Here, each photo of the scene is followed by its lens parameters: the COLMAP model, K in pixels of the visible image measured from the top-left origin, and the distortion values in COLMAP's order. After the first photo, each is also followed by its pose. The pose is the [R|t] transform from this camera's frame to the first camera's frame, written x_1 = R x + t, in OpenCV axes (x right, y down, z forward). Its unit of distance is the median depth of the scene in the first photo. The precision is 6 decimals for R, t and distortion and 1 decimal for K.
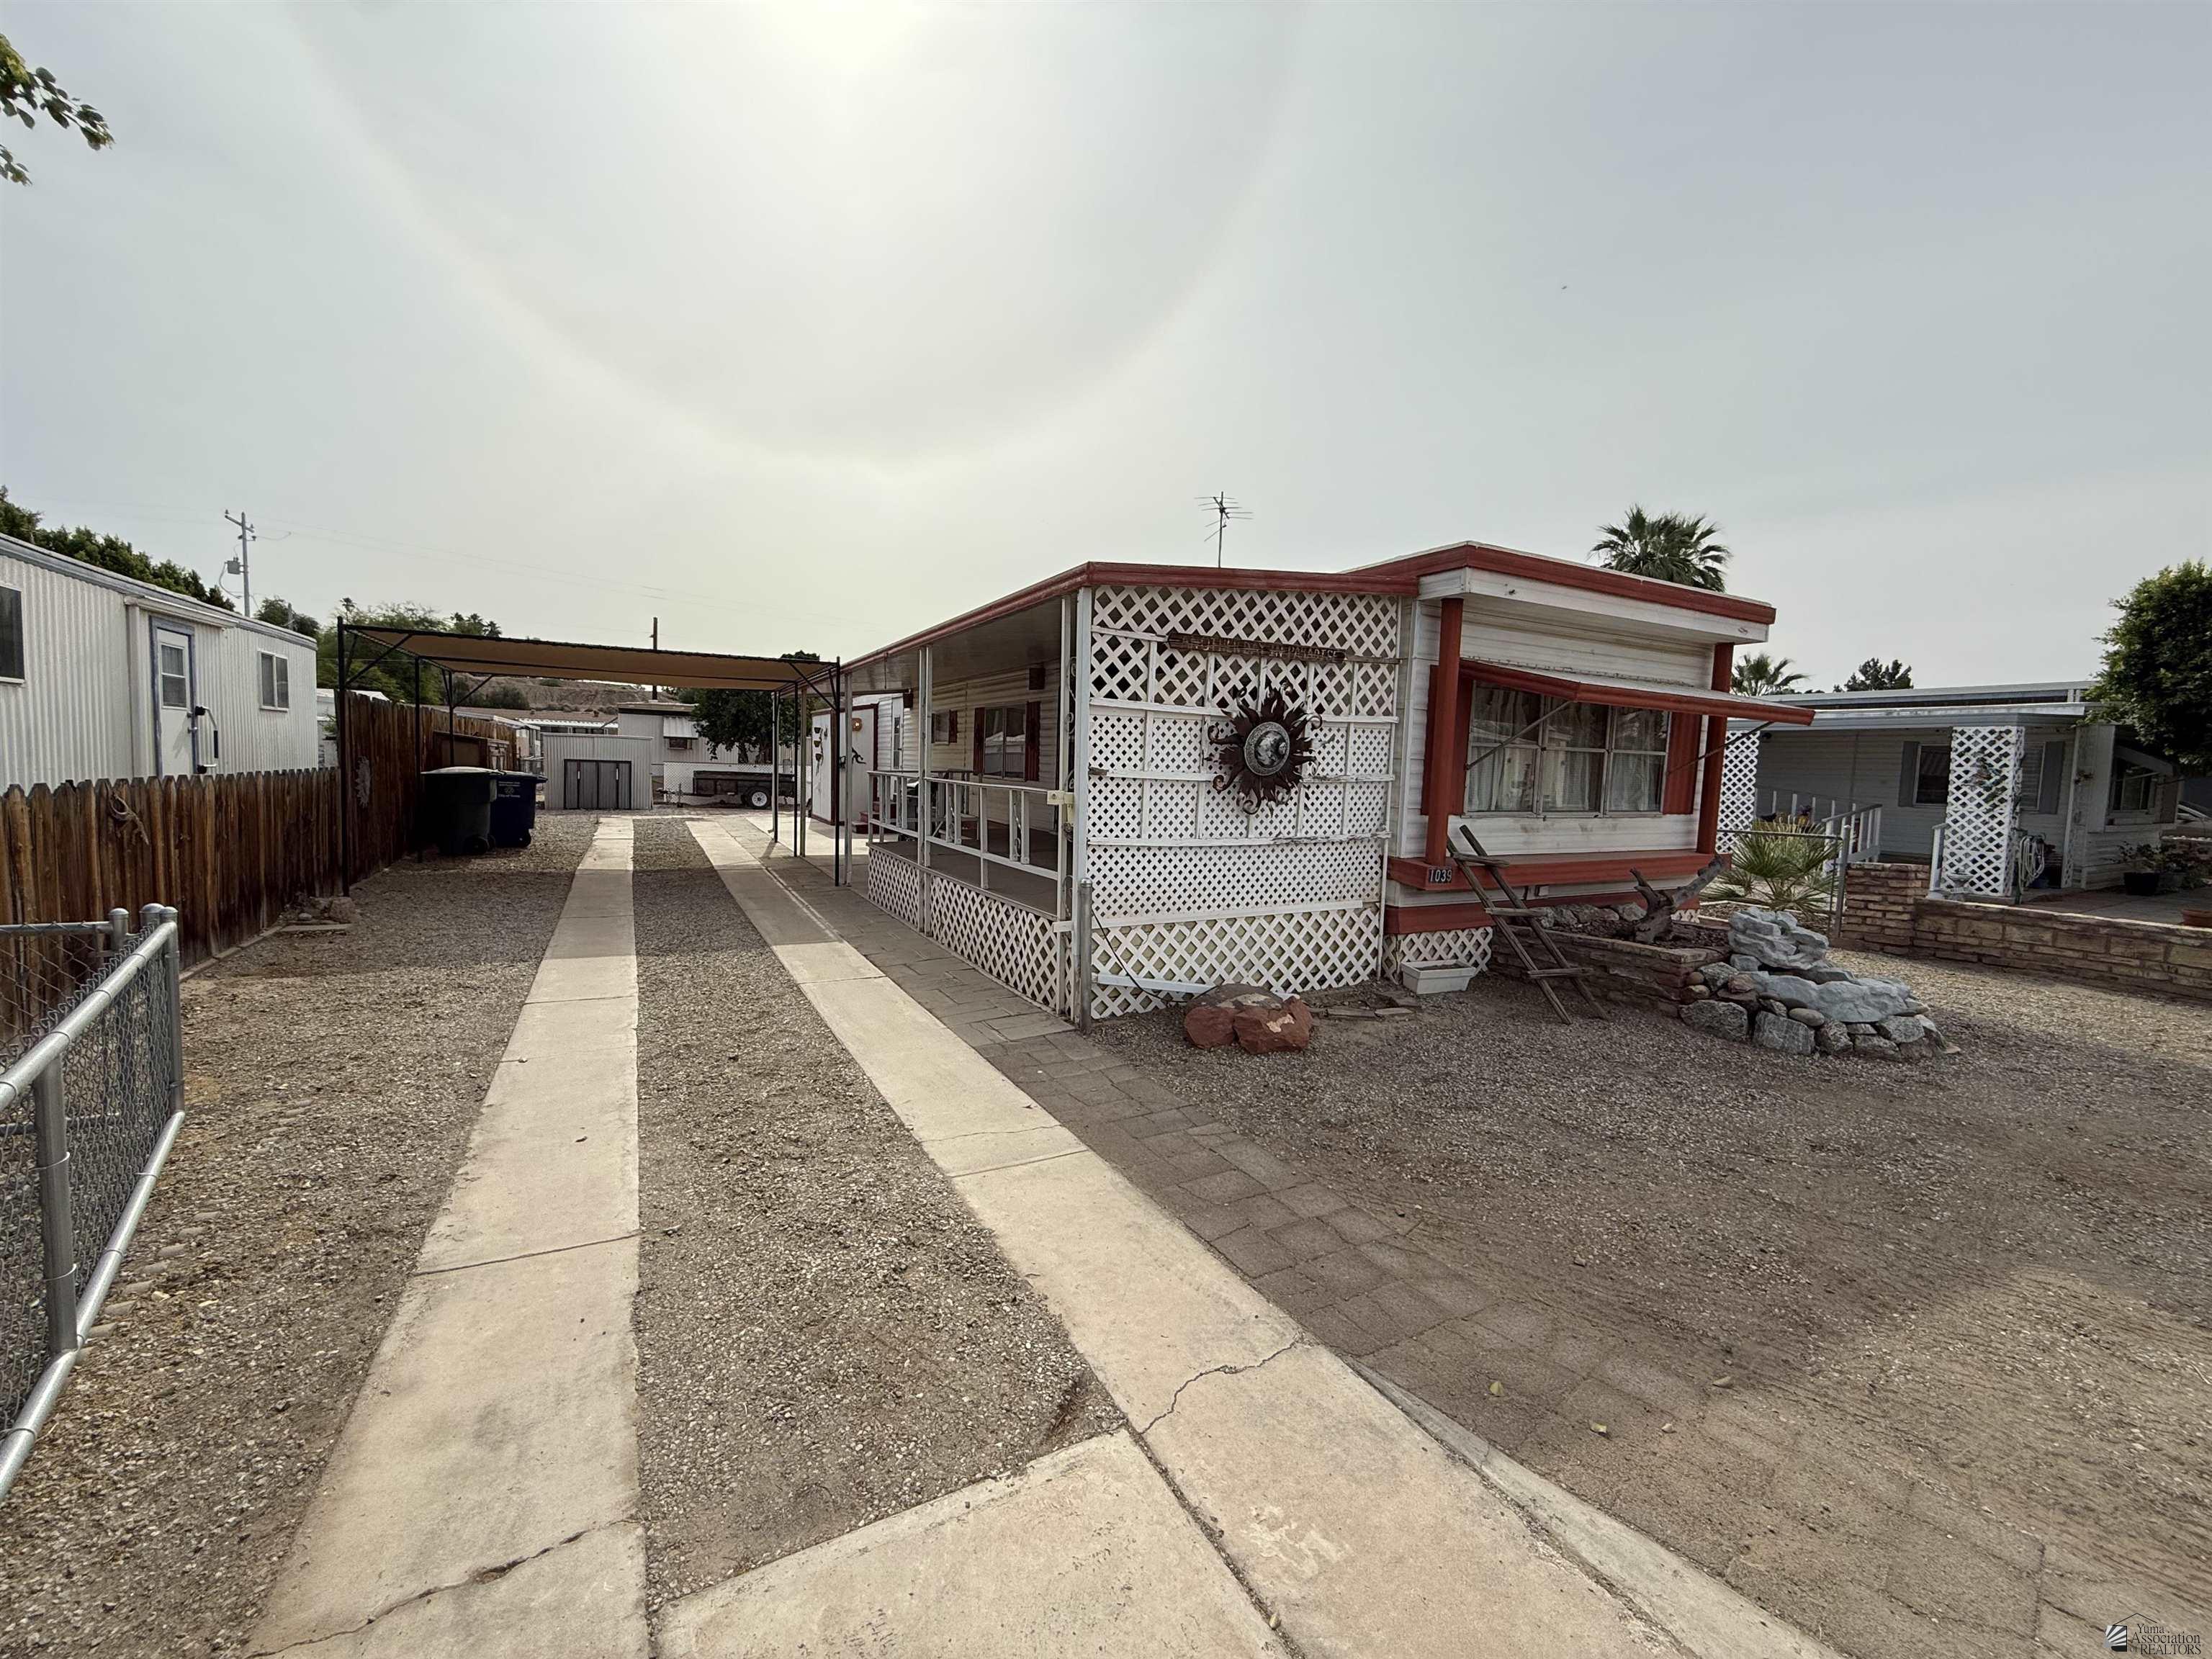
lens RADIAL K [[882.7, 0, 1102.8], [0, 882.7, 829.1], [0, 0, 1]] dist [-0.000235, -0.000322]
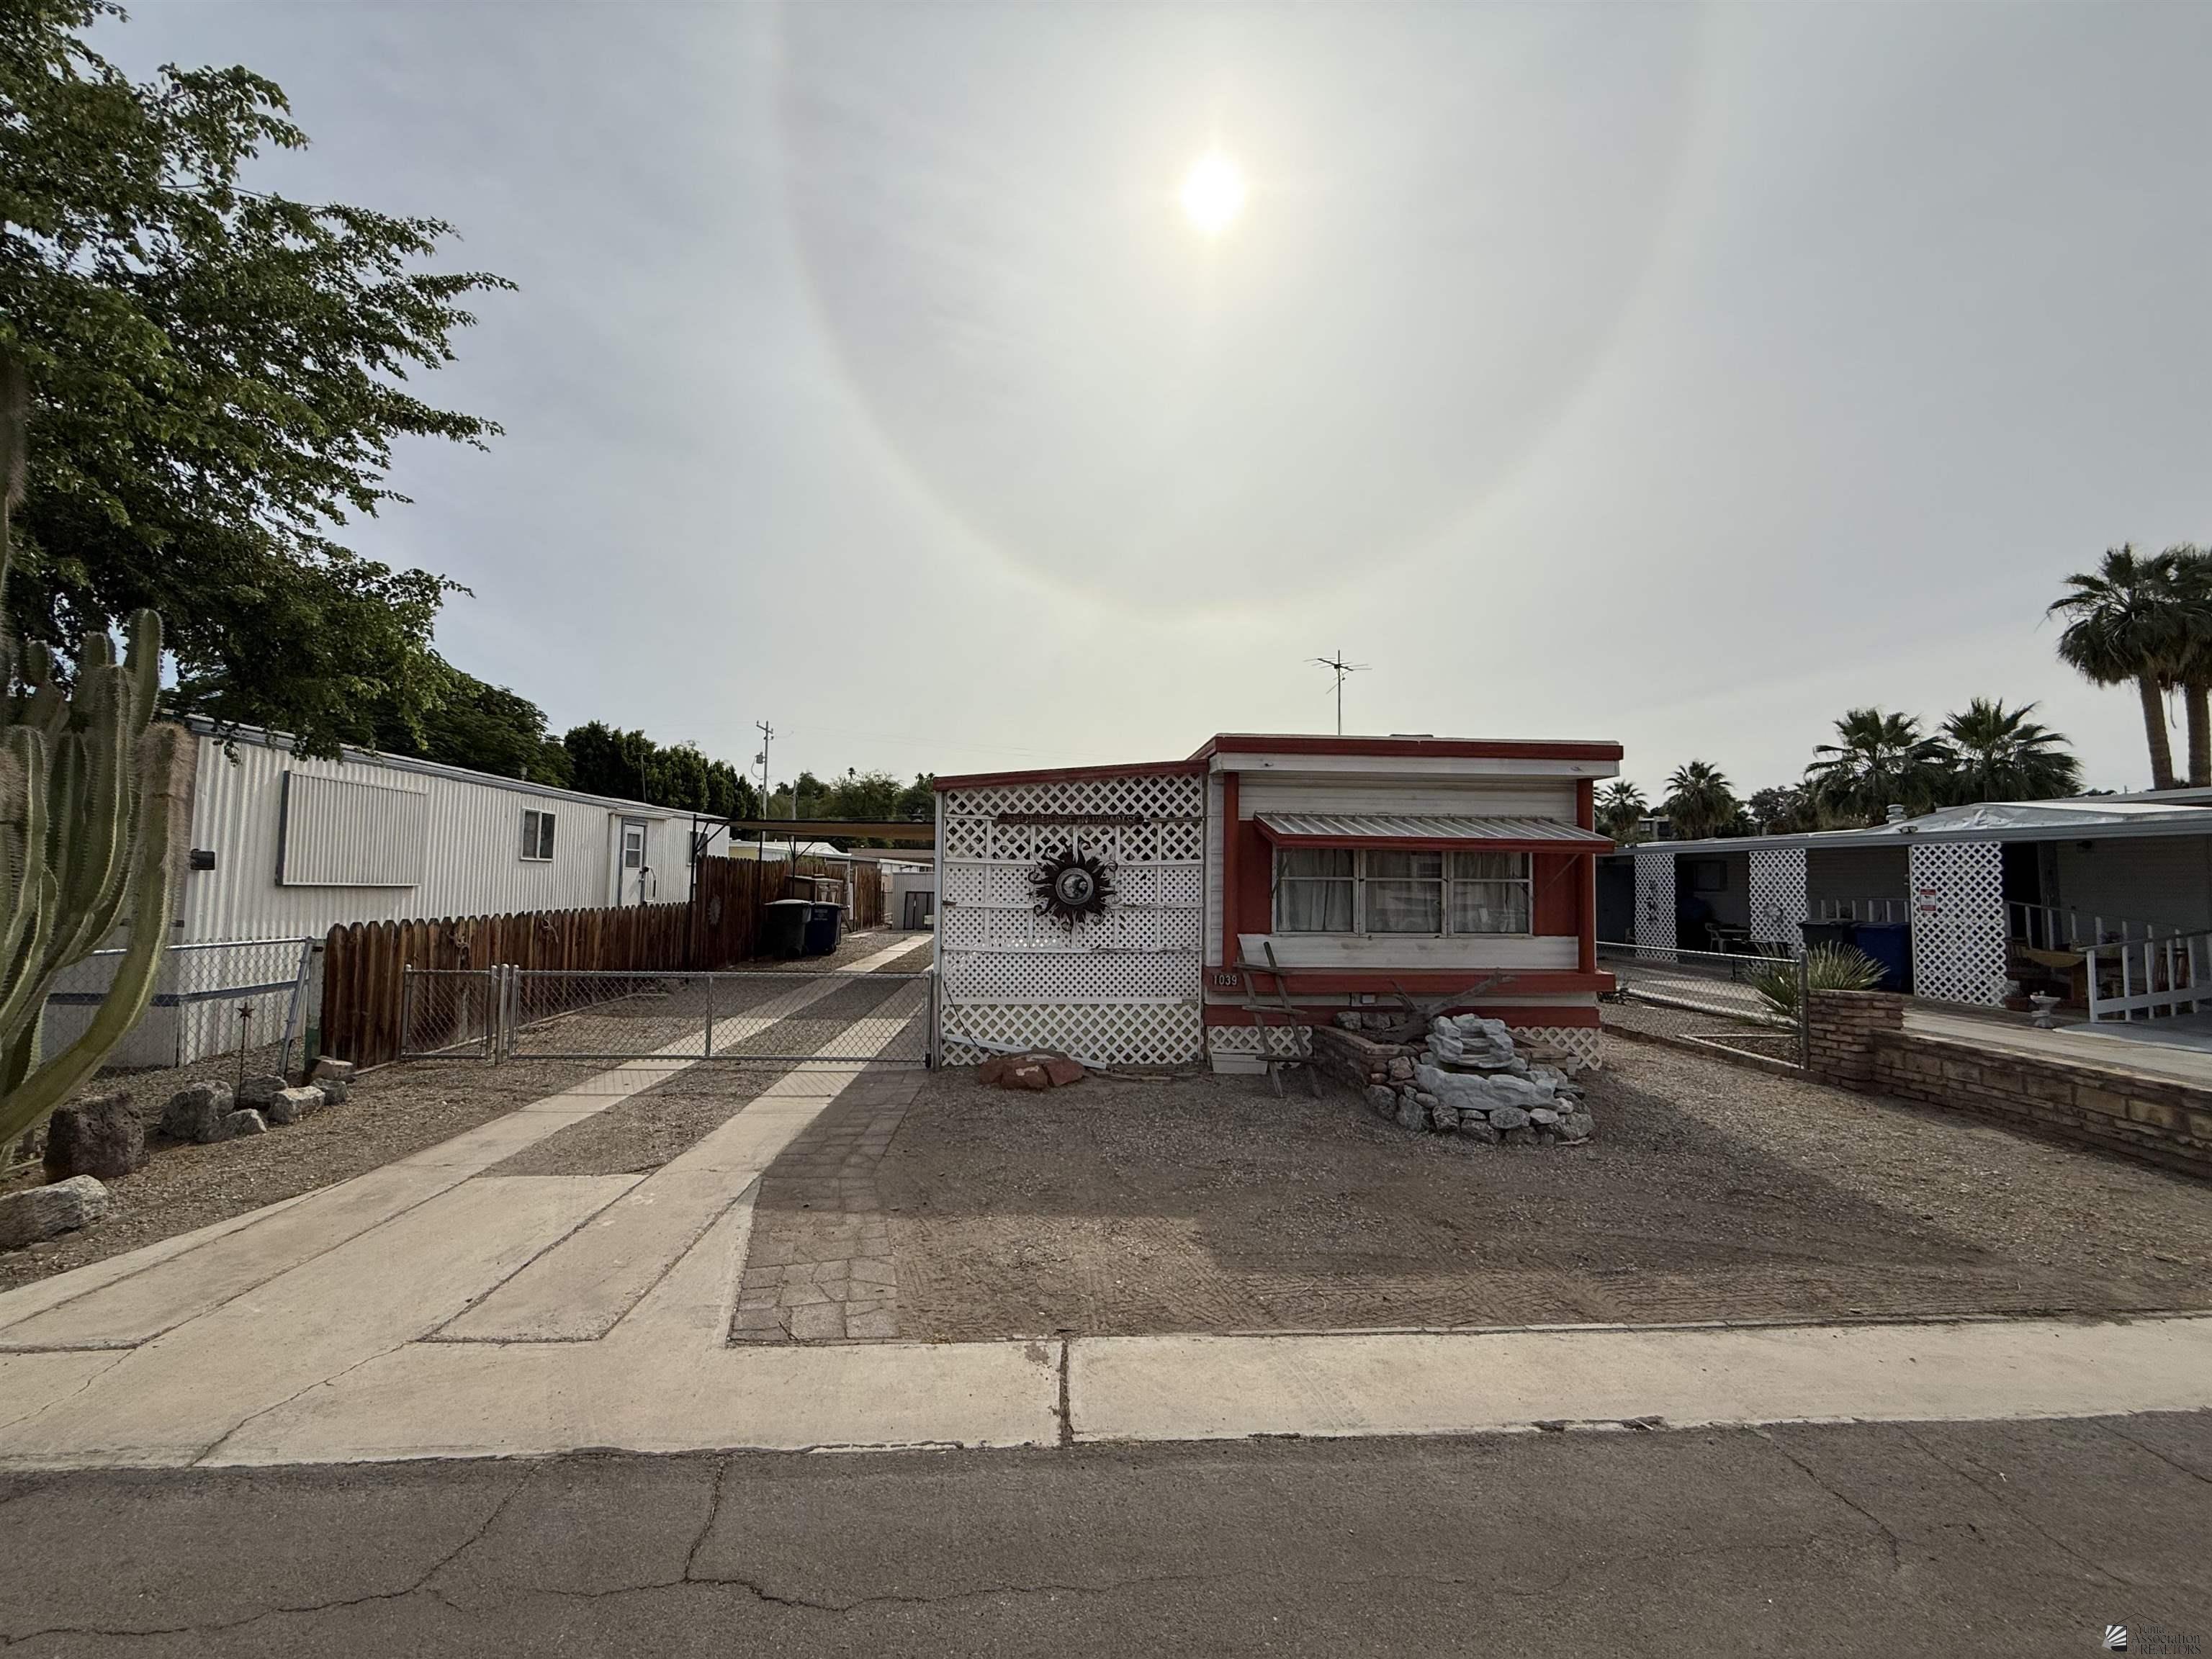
lens RADIAL K [[881.6, 0, 1102.0], [0, 881.6, 828.0], [0, 0, 1]] dist [-0.000385, -0.000261]
pose [[0.908582, -0.042829, -0.415505, 0.764148], [-0.016299, 0.990337, -0.137723, 0.012455], [0.417388, 0.131905, 0.899104, -0.279097]]
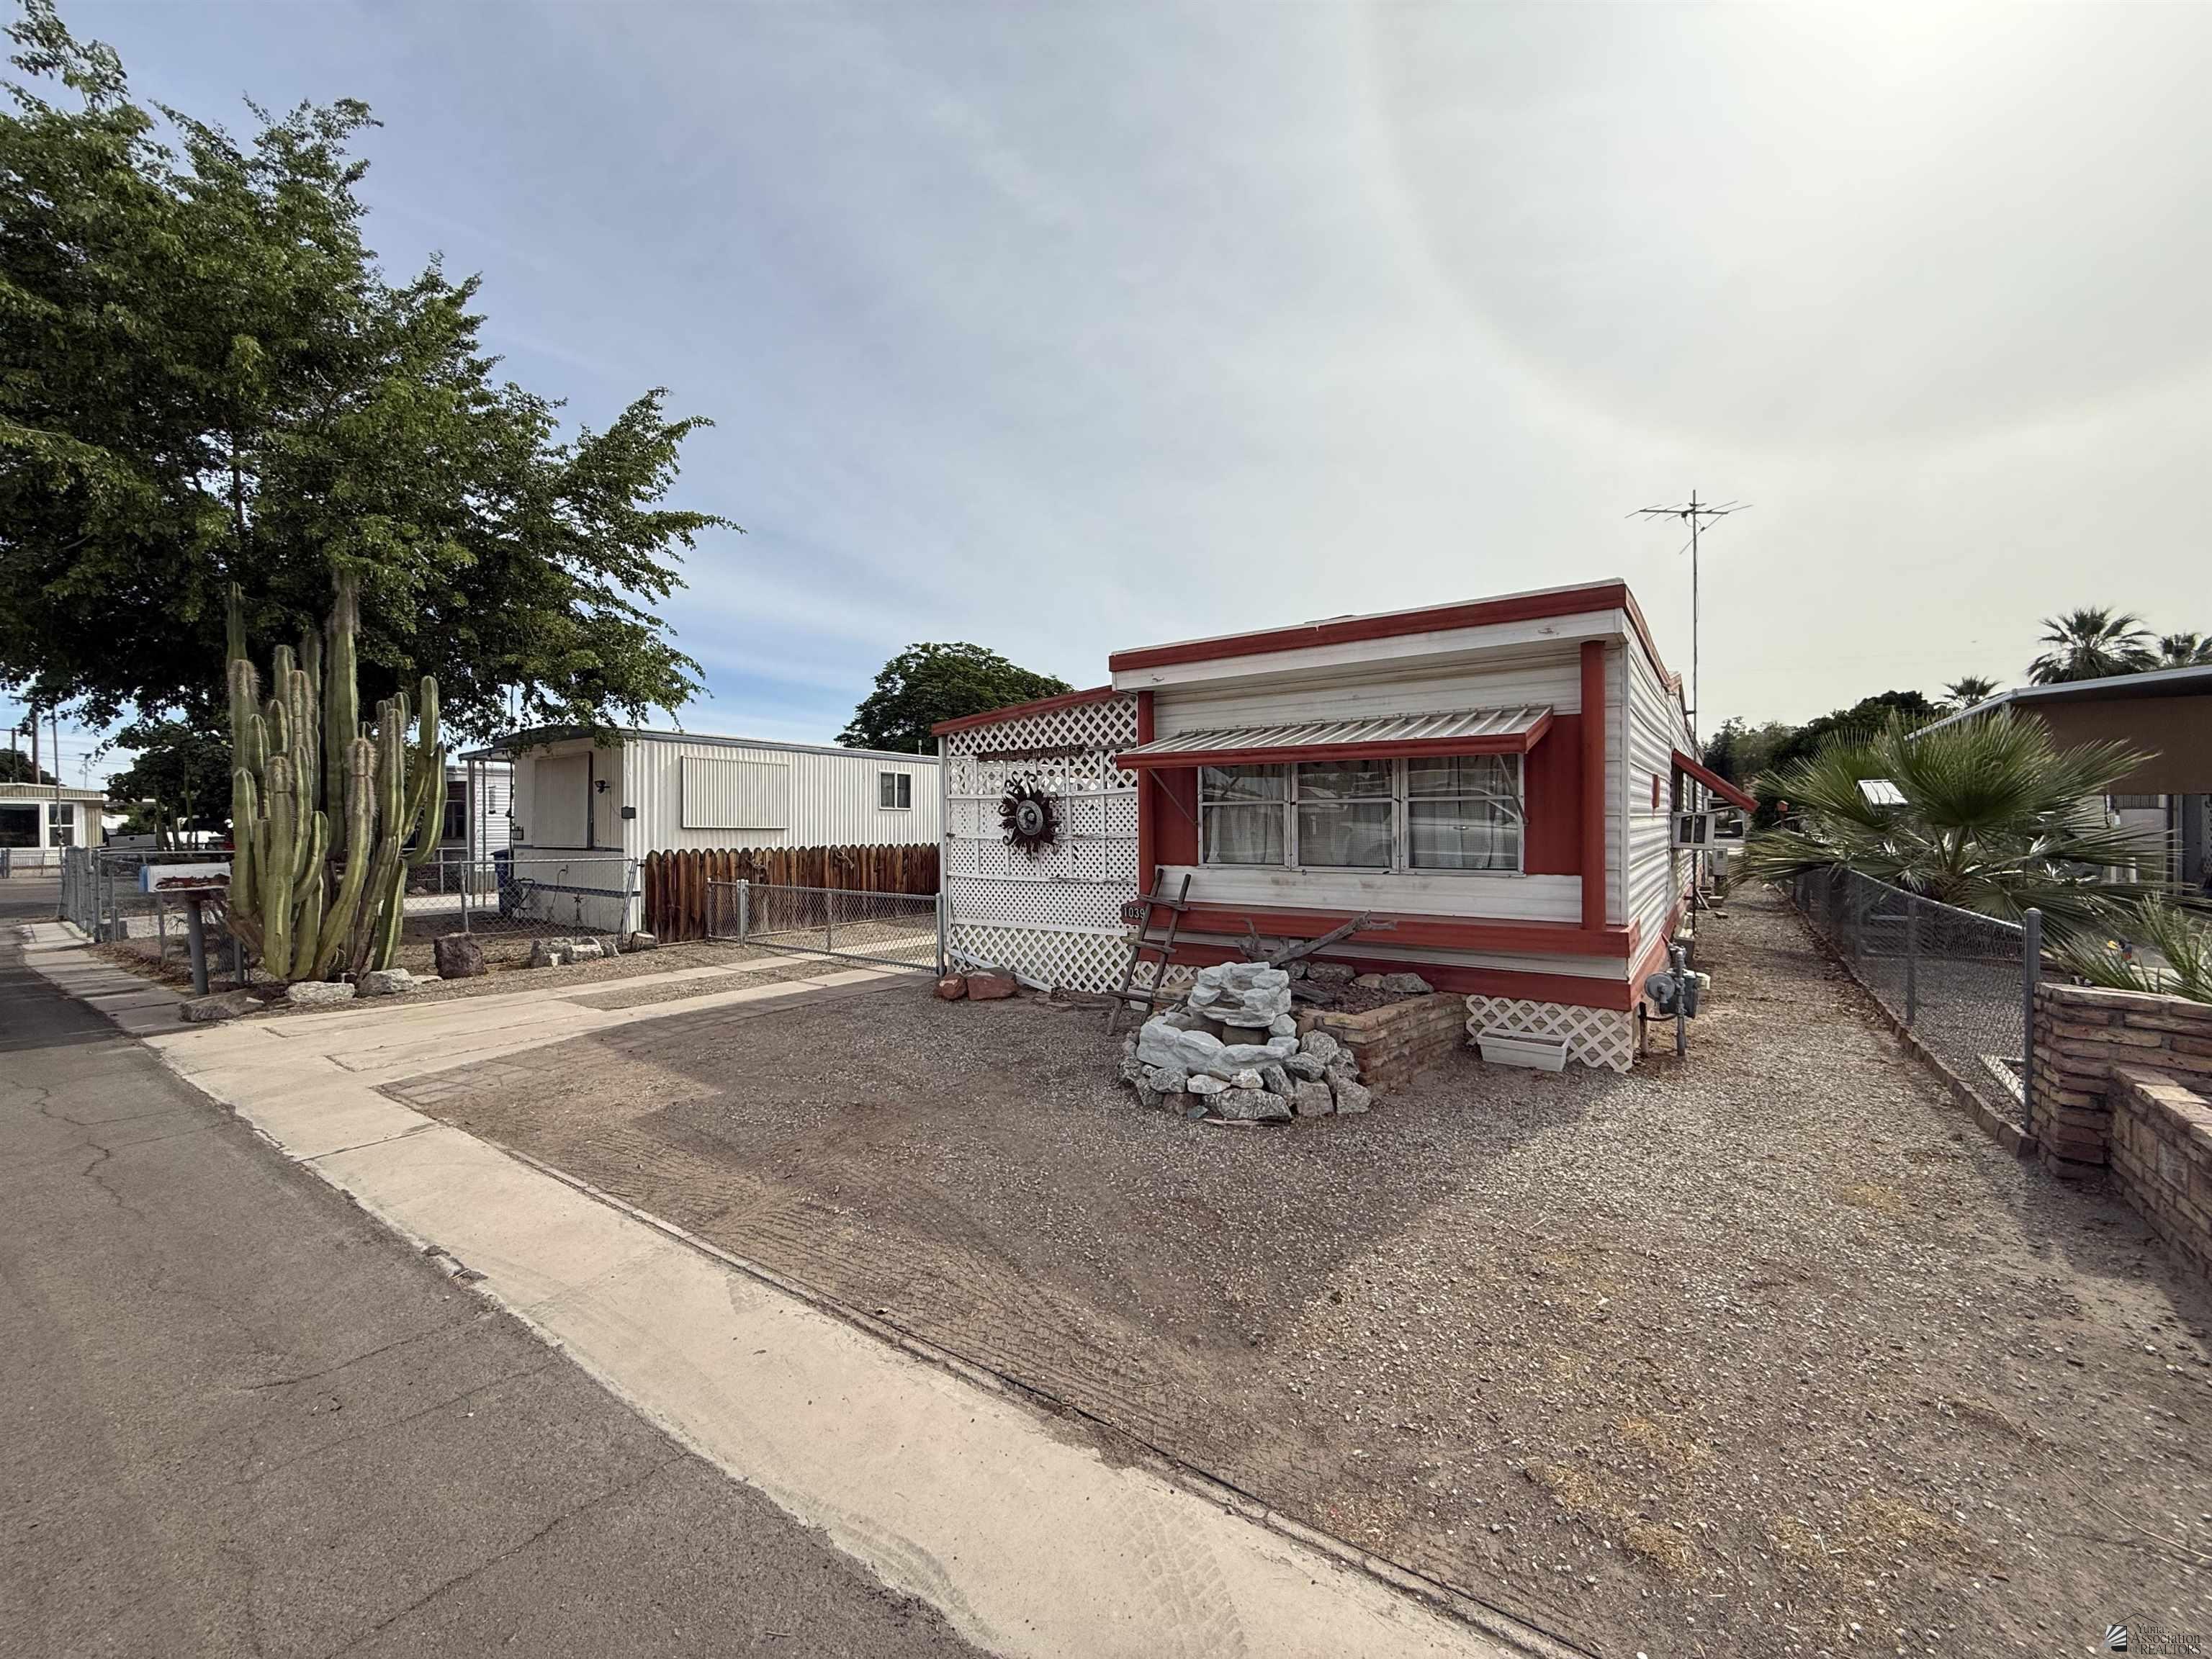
lens RADIAL K [[881.6, 0, 1102.0], [0, 881.6, 828.0], [0, 0, 1]] dist [-0.000385, -0.000261]
pose [[0.446098, -0.028312, -0.894536, 1.464238], [-0.048165, 0.997292, -0.055584, 0.005065], [0.893687, 0.067881, 0.443526, 0.398861]]
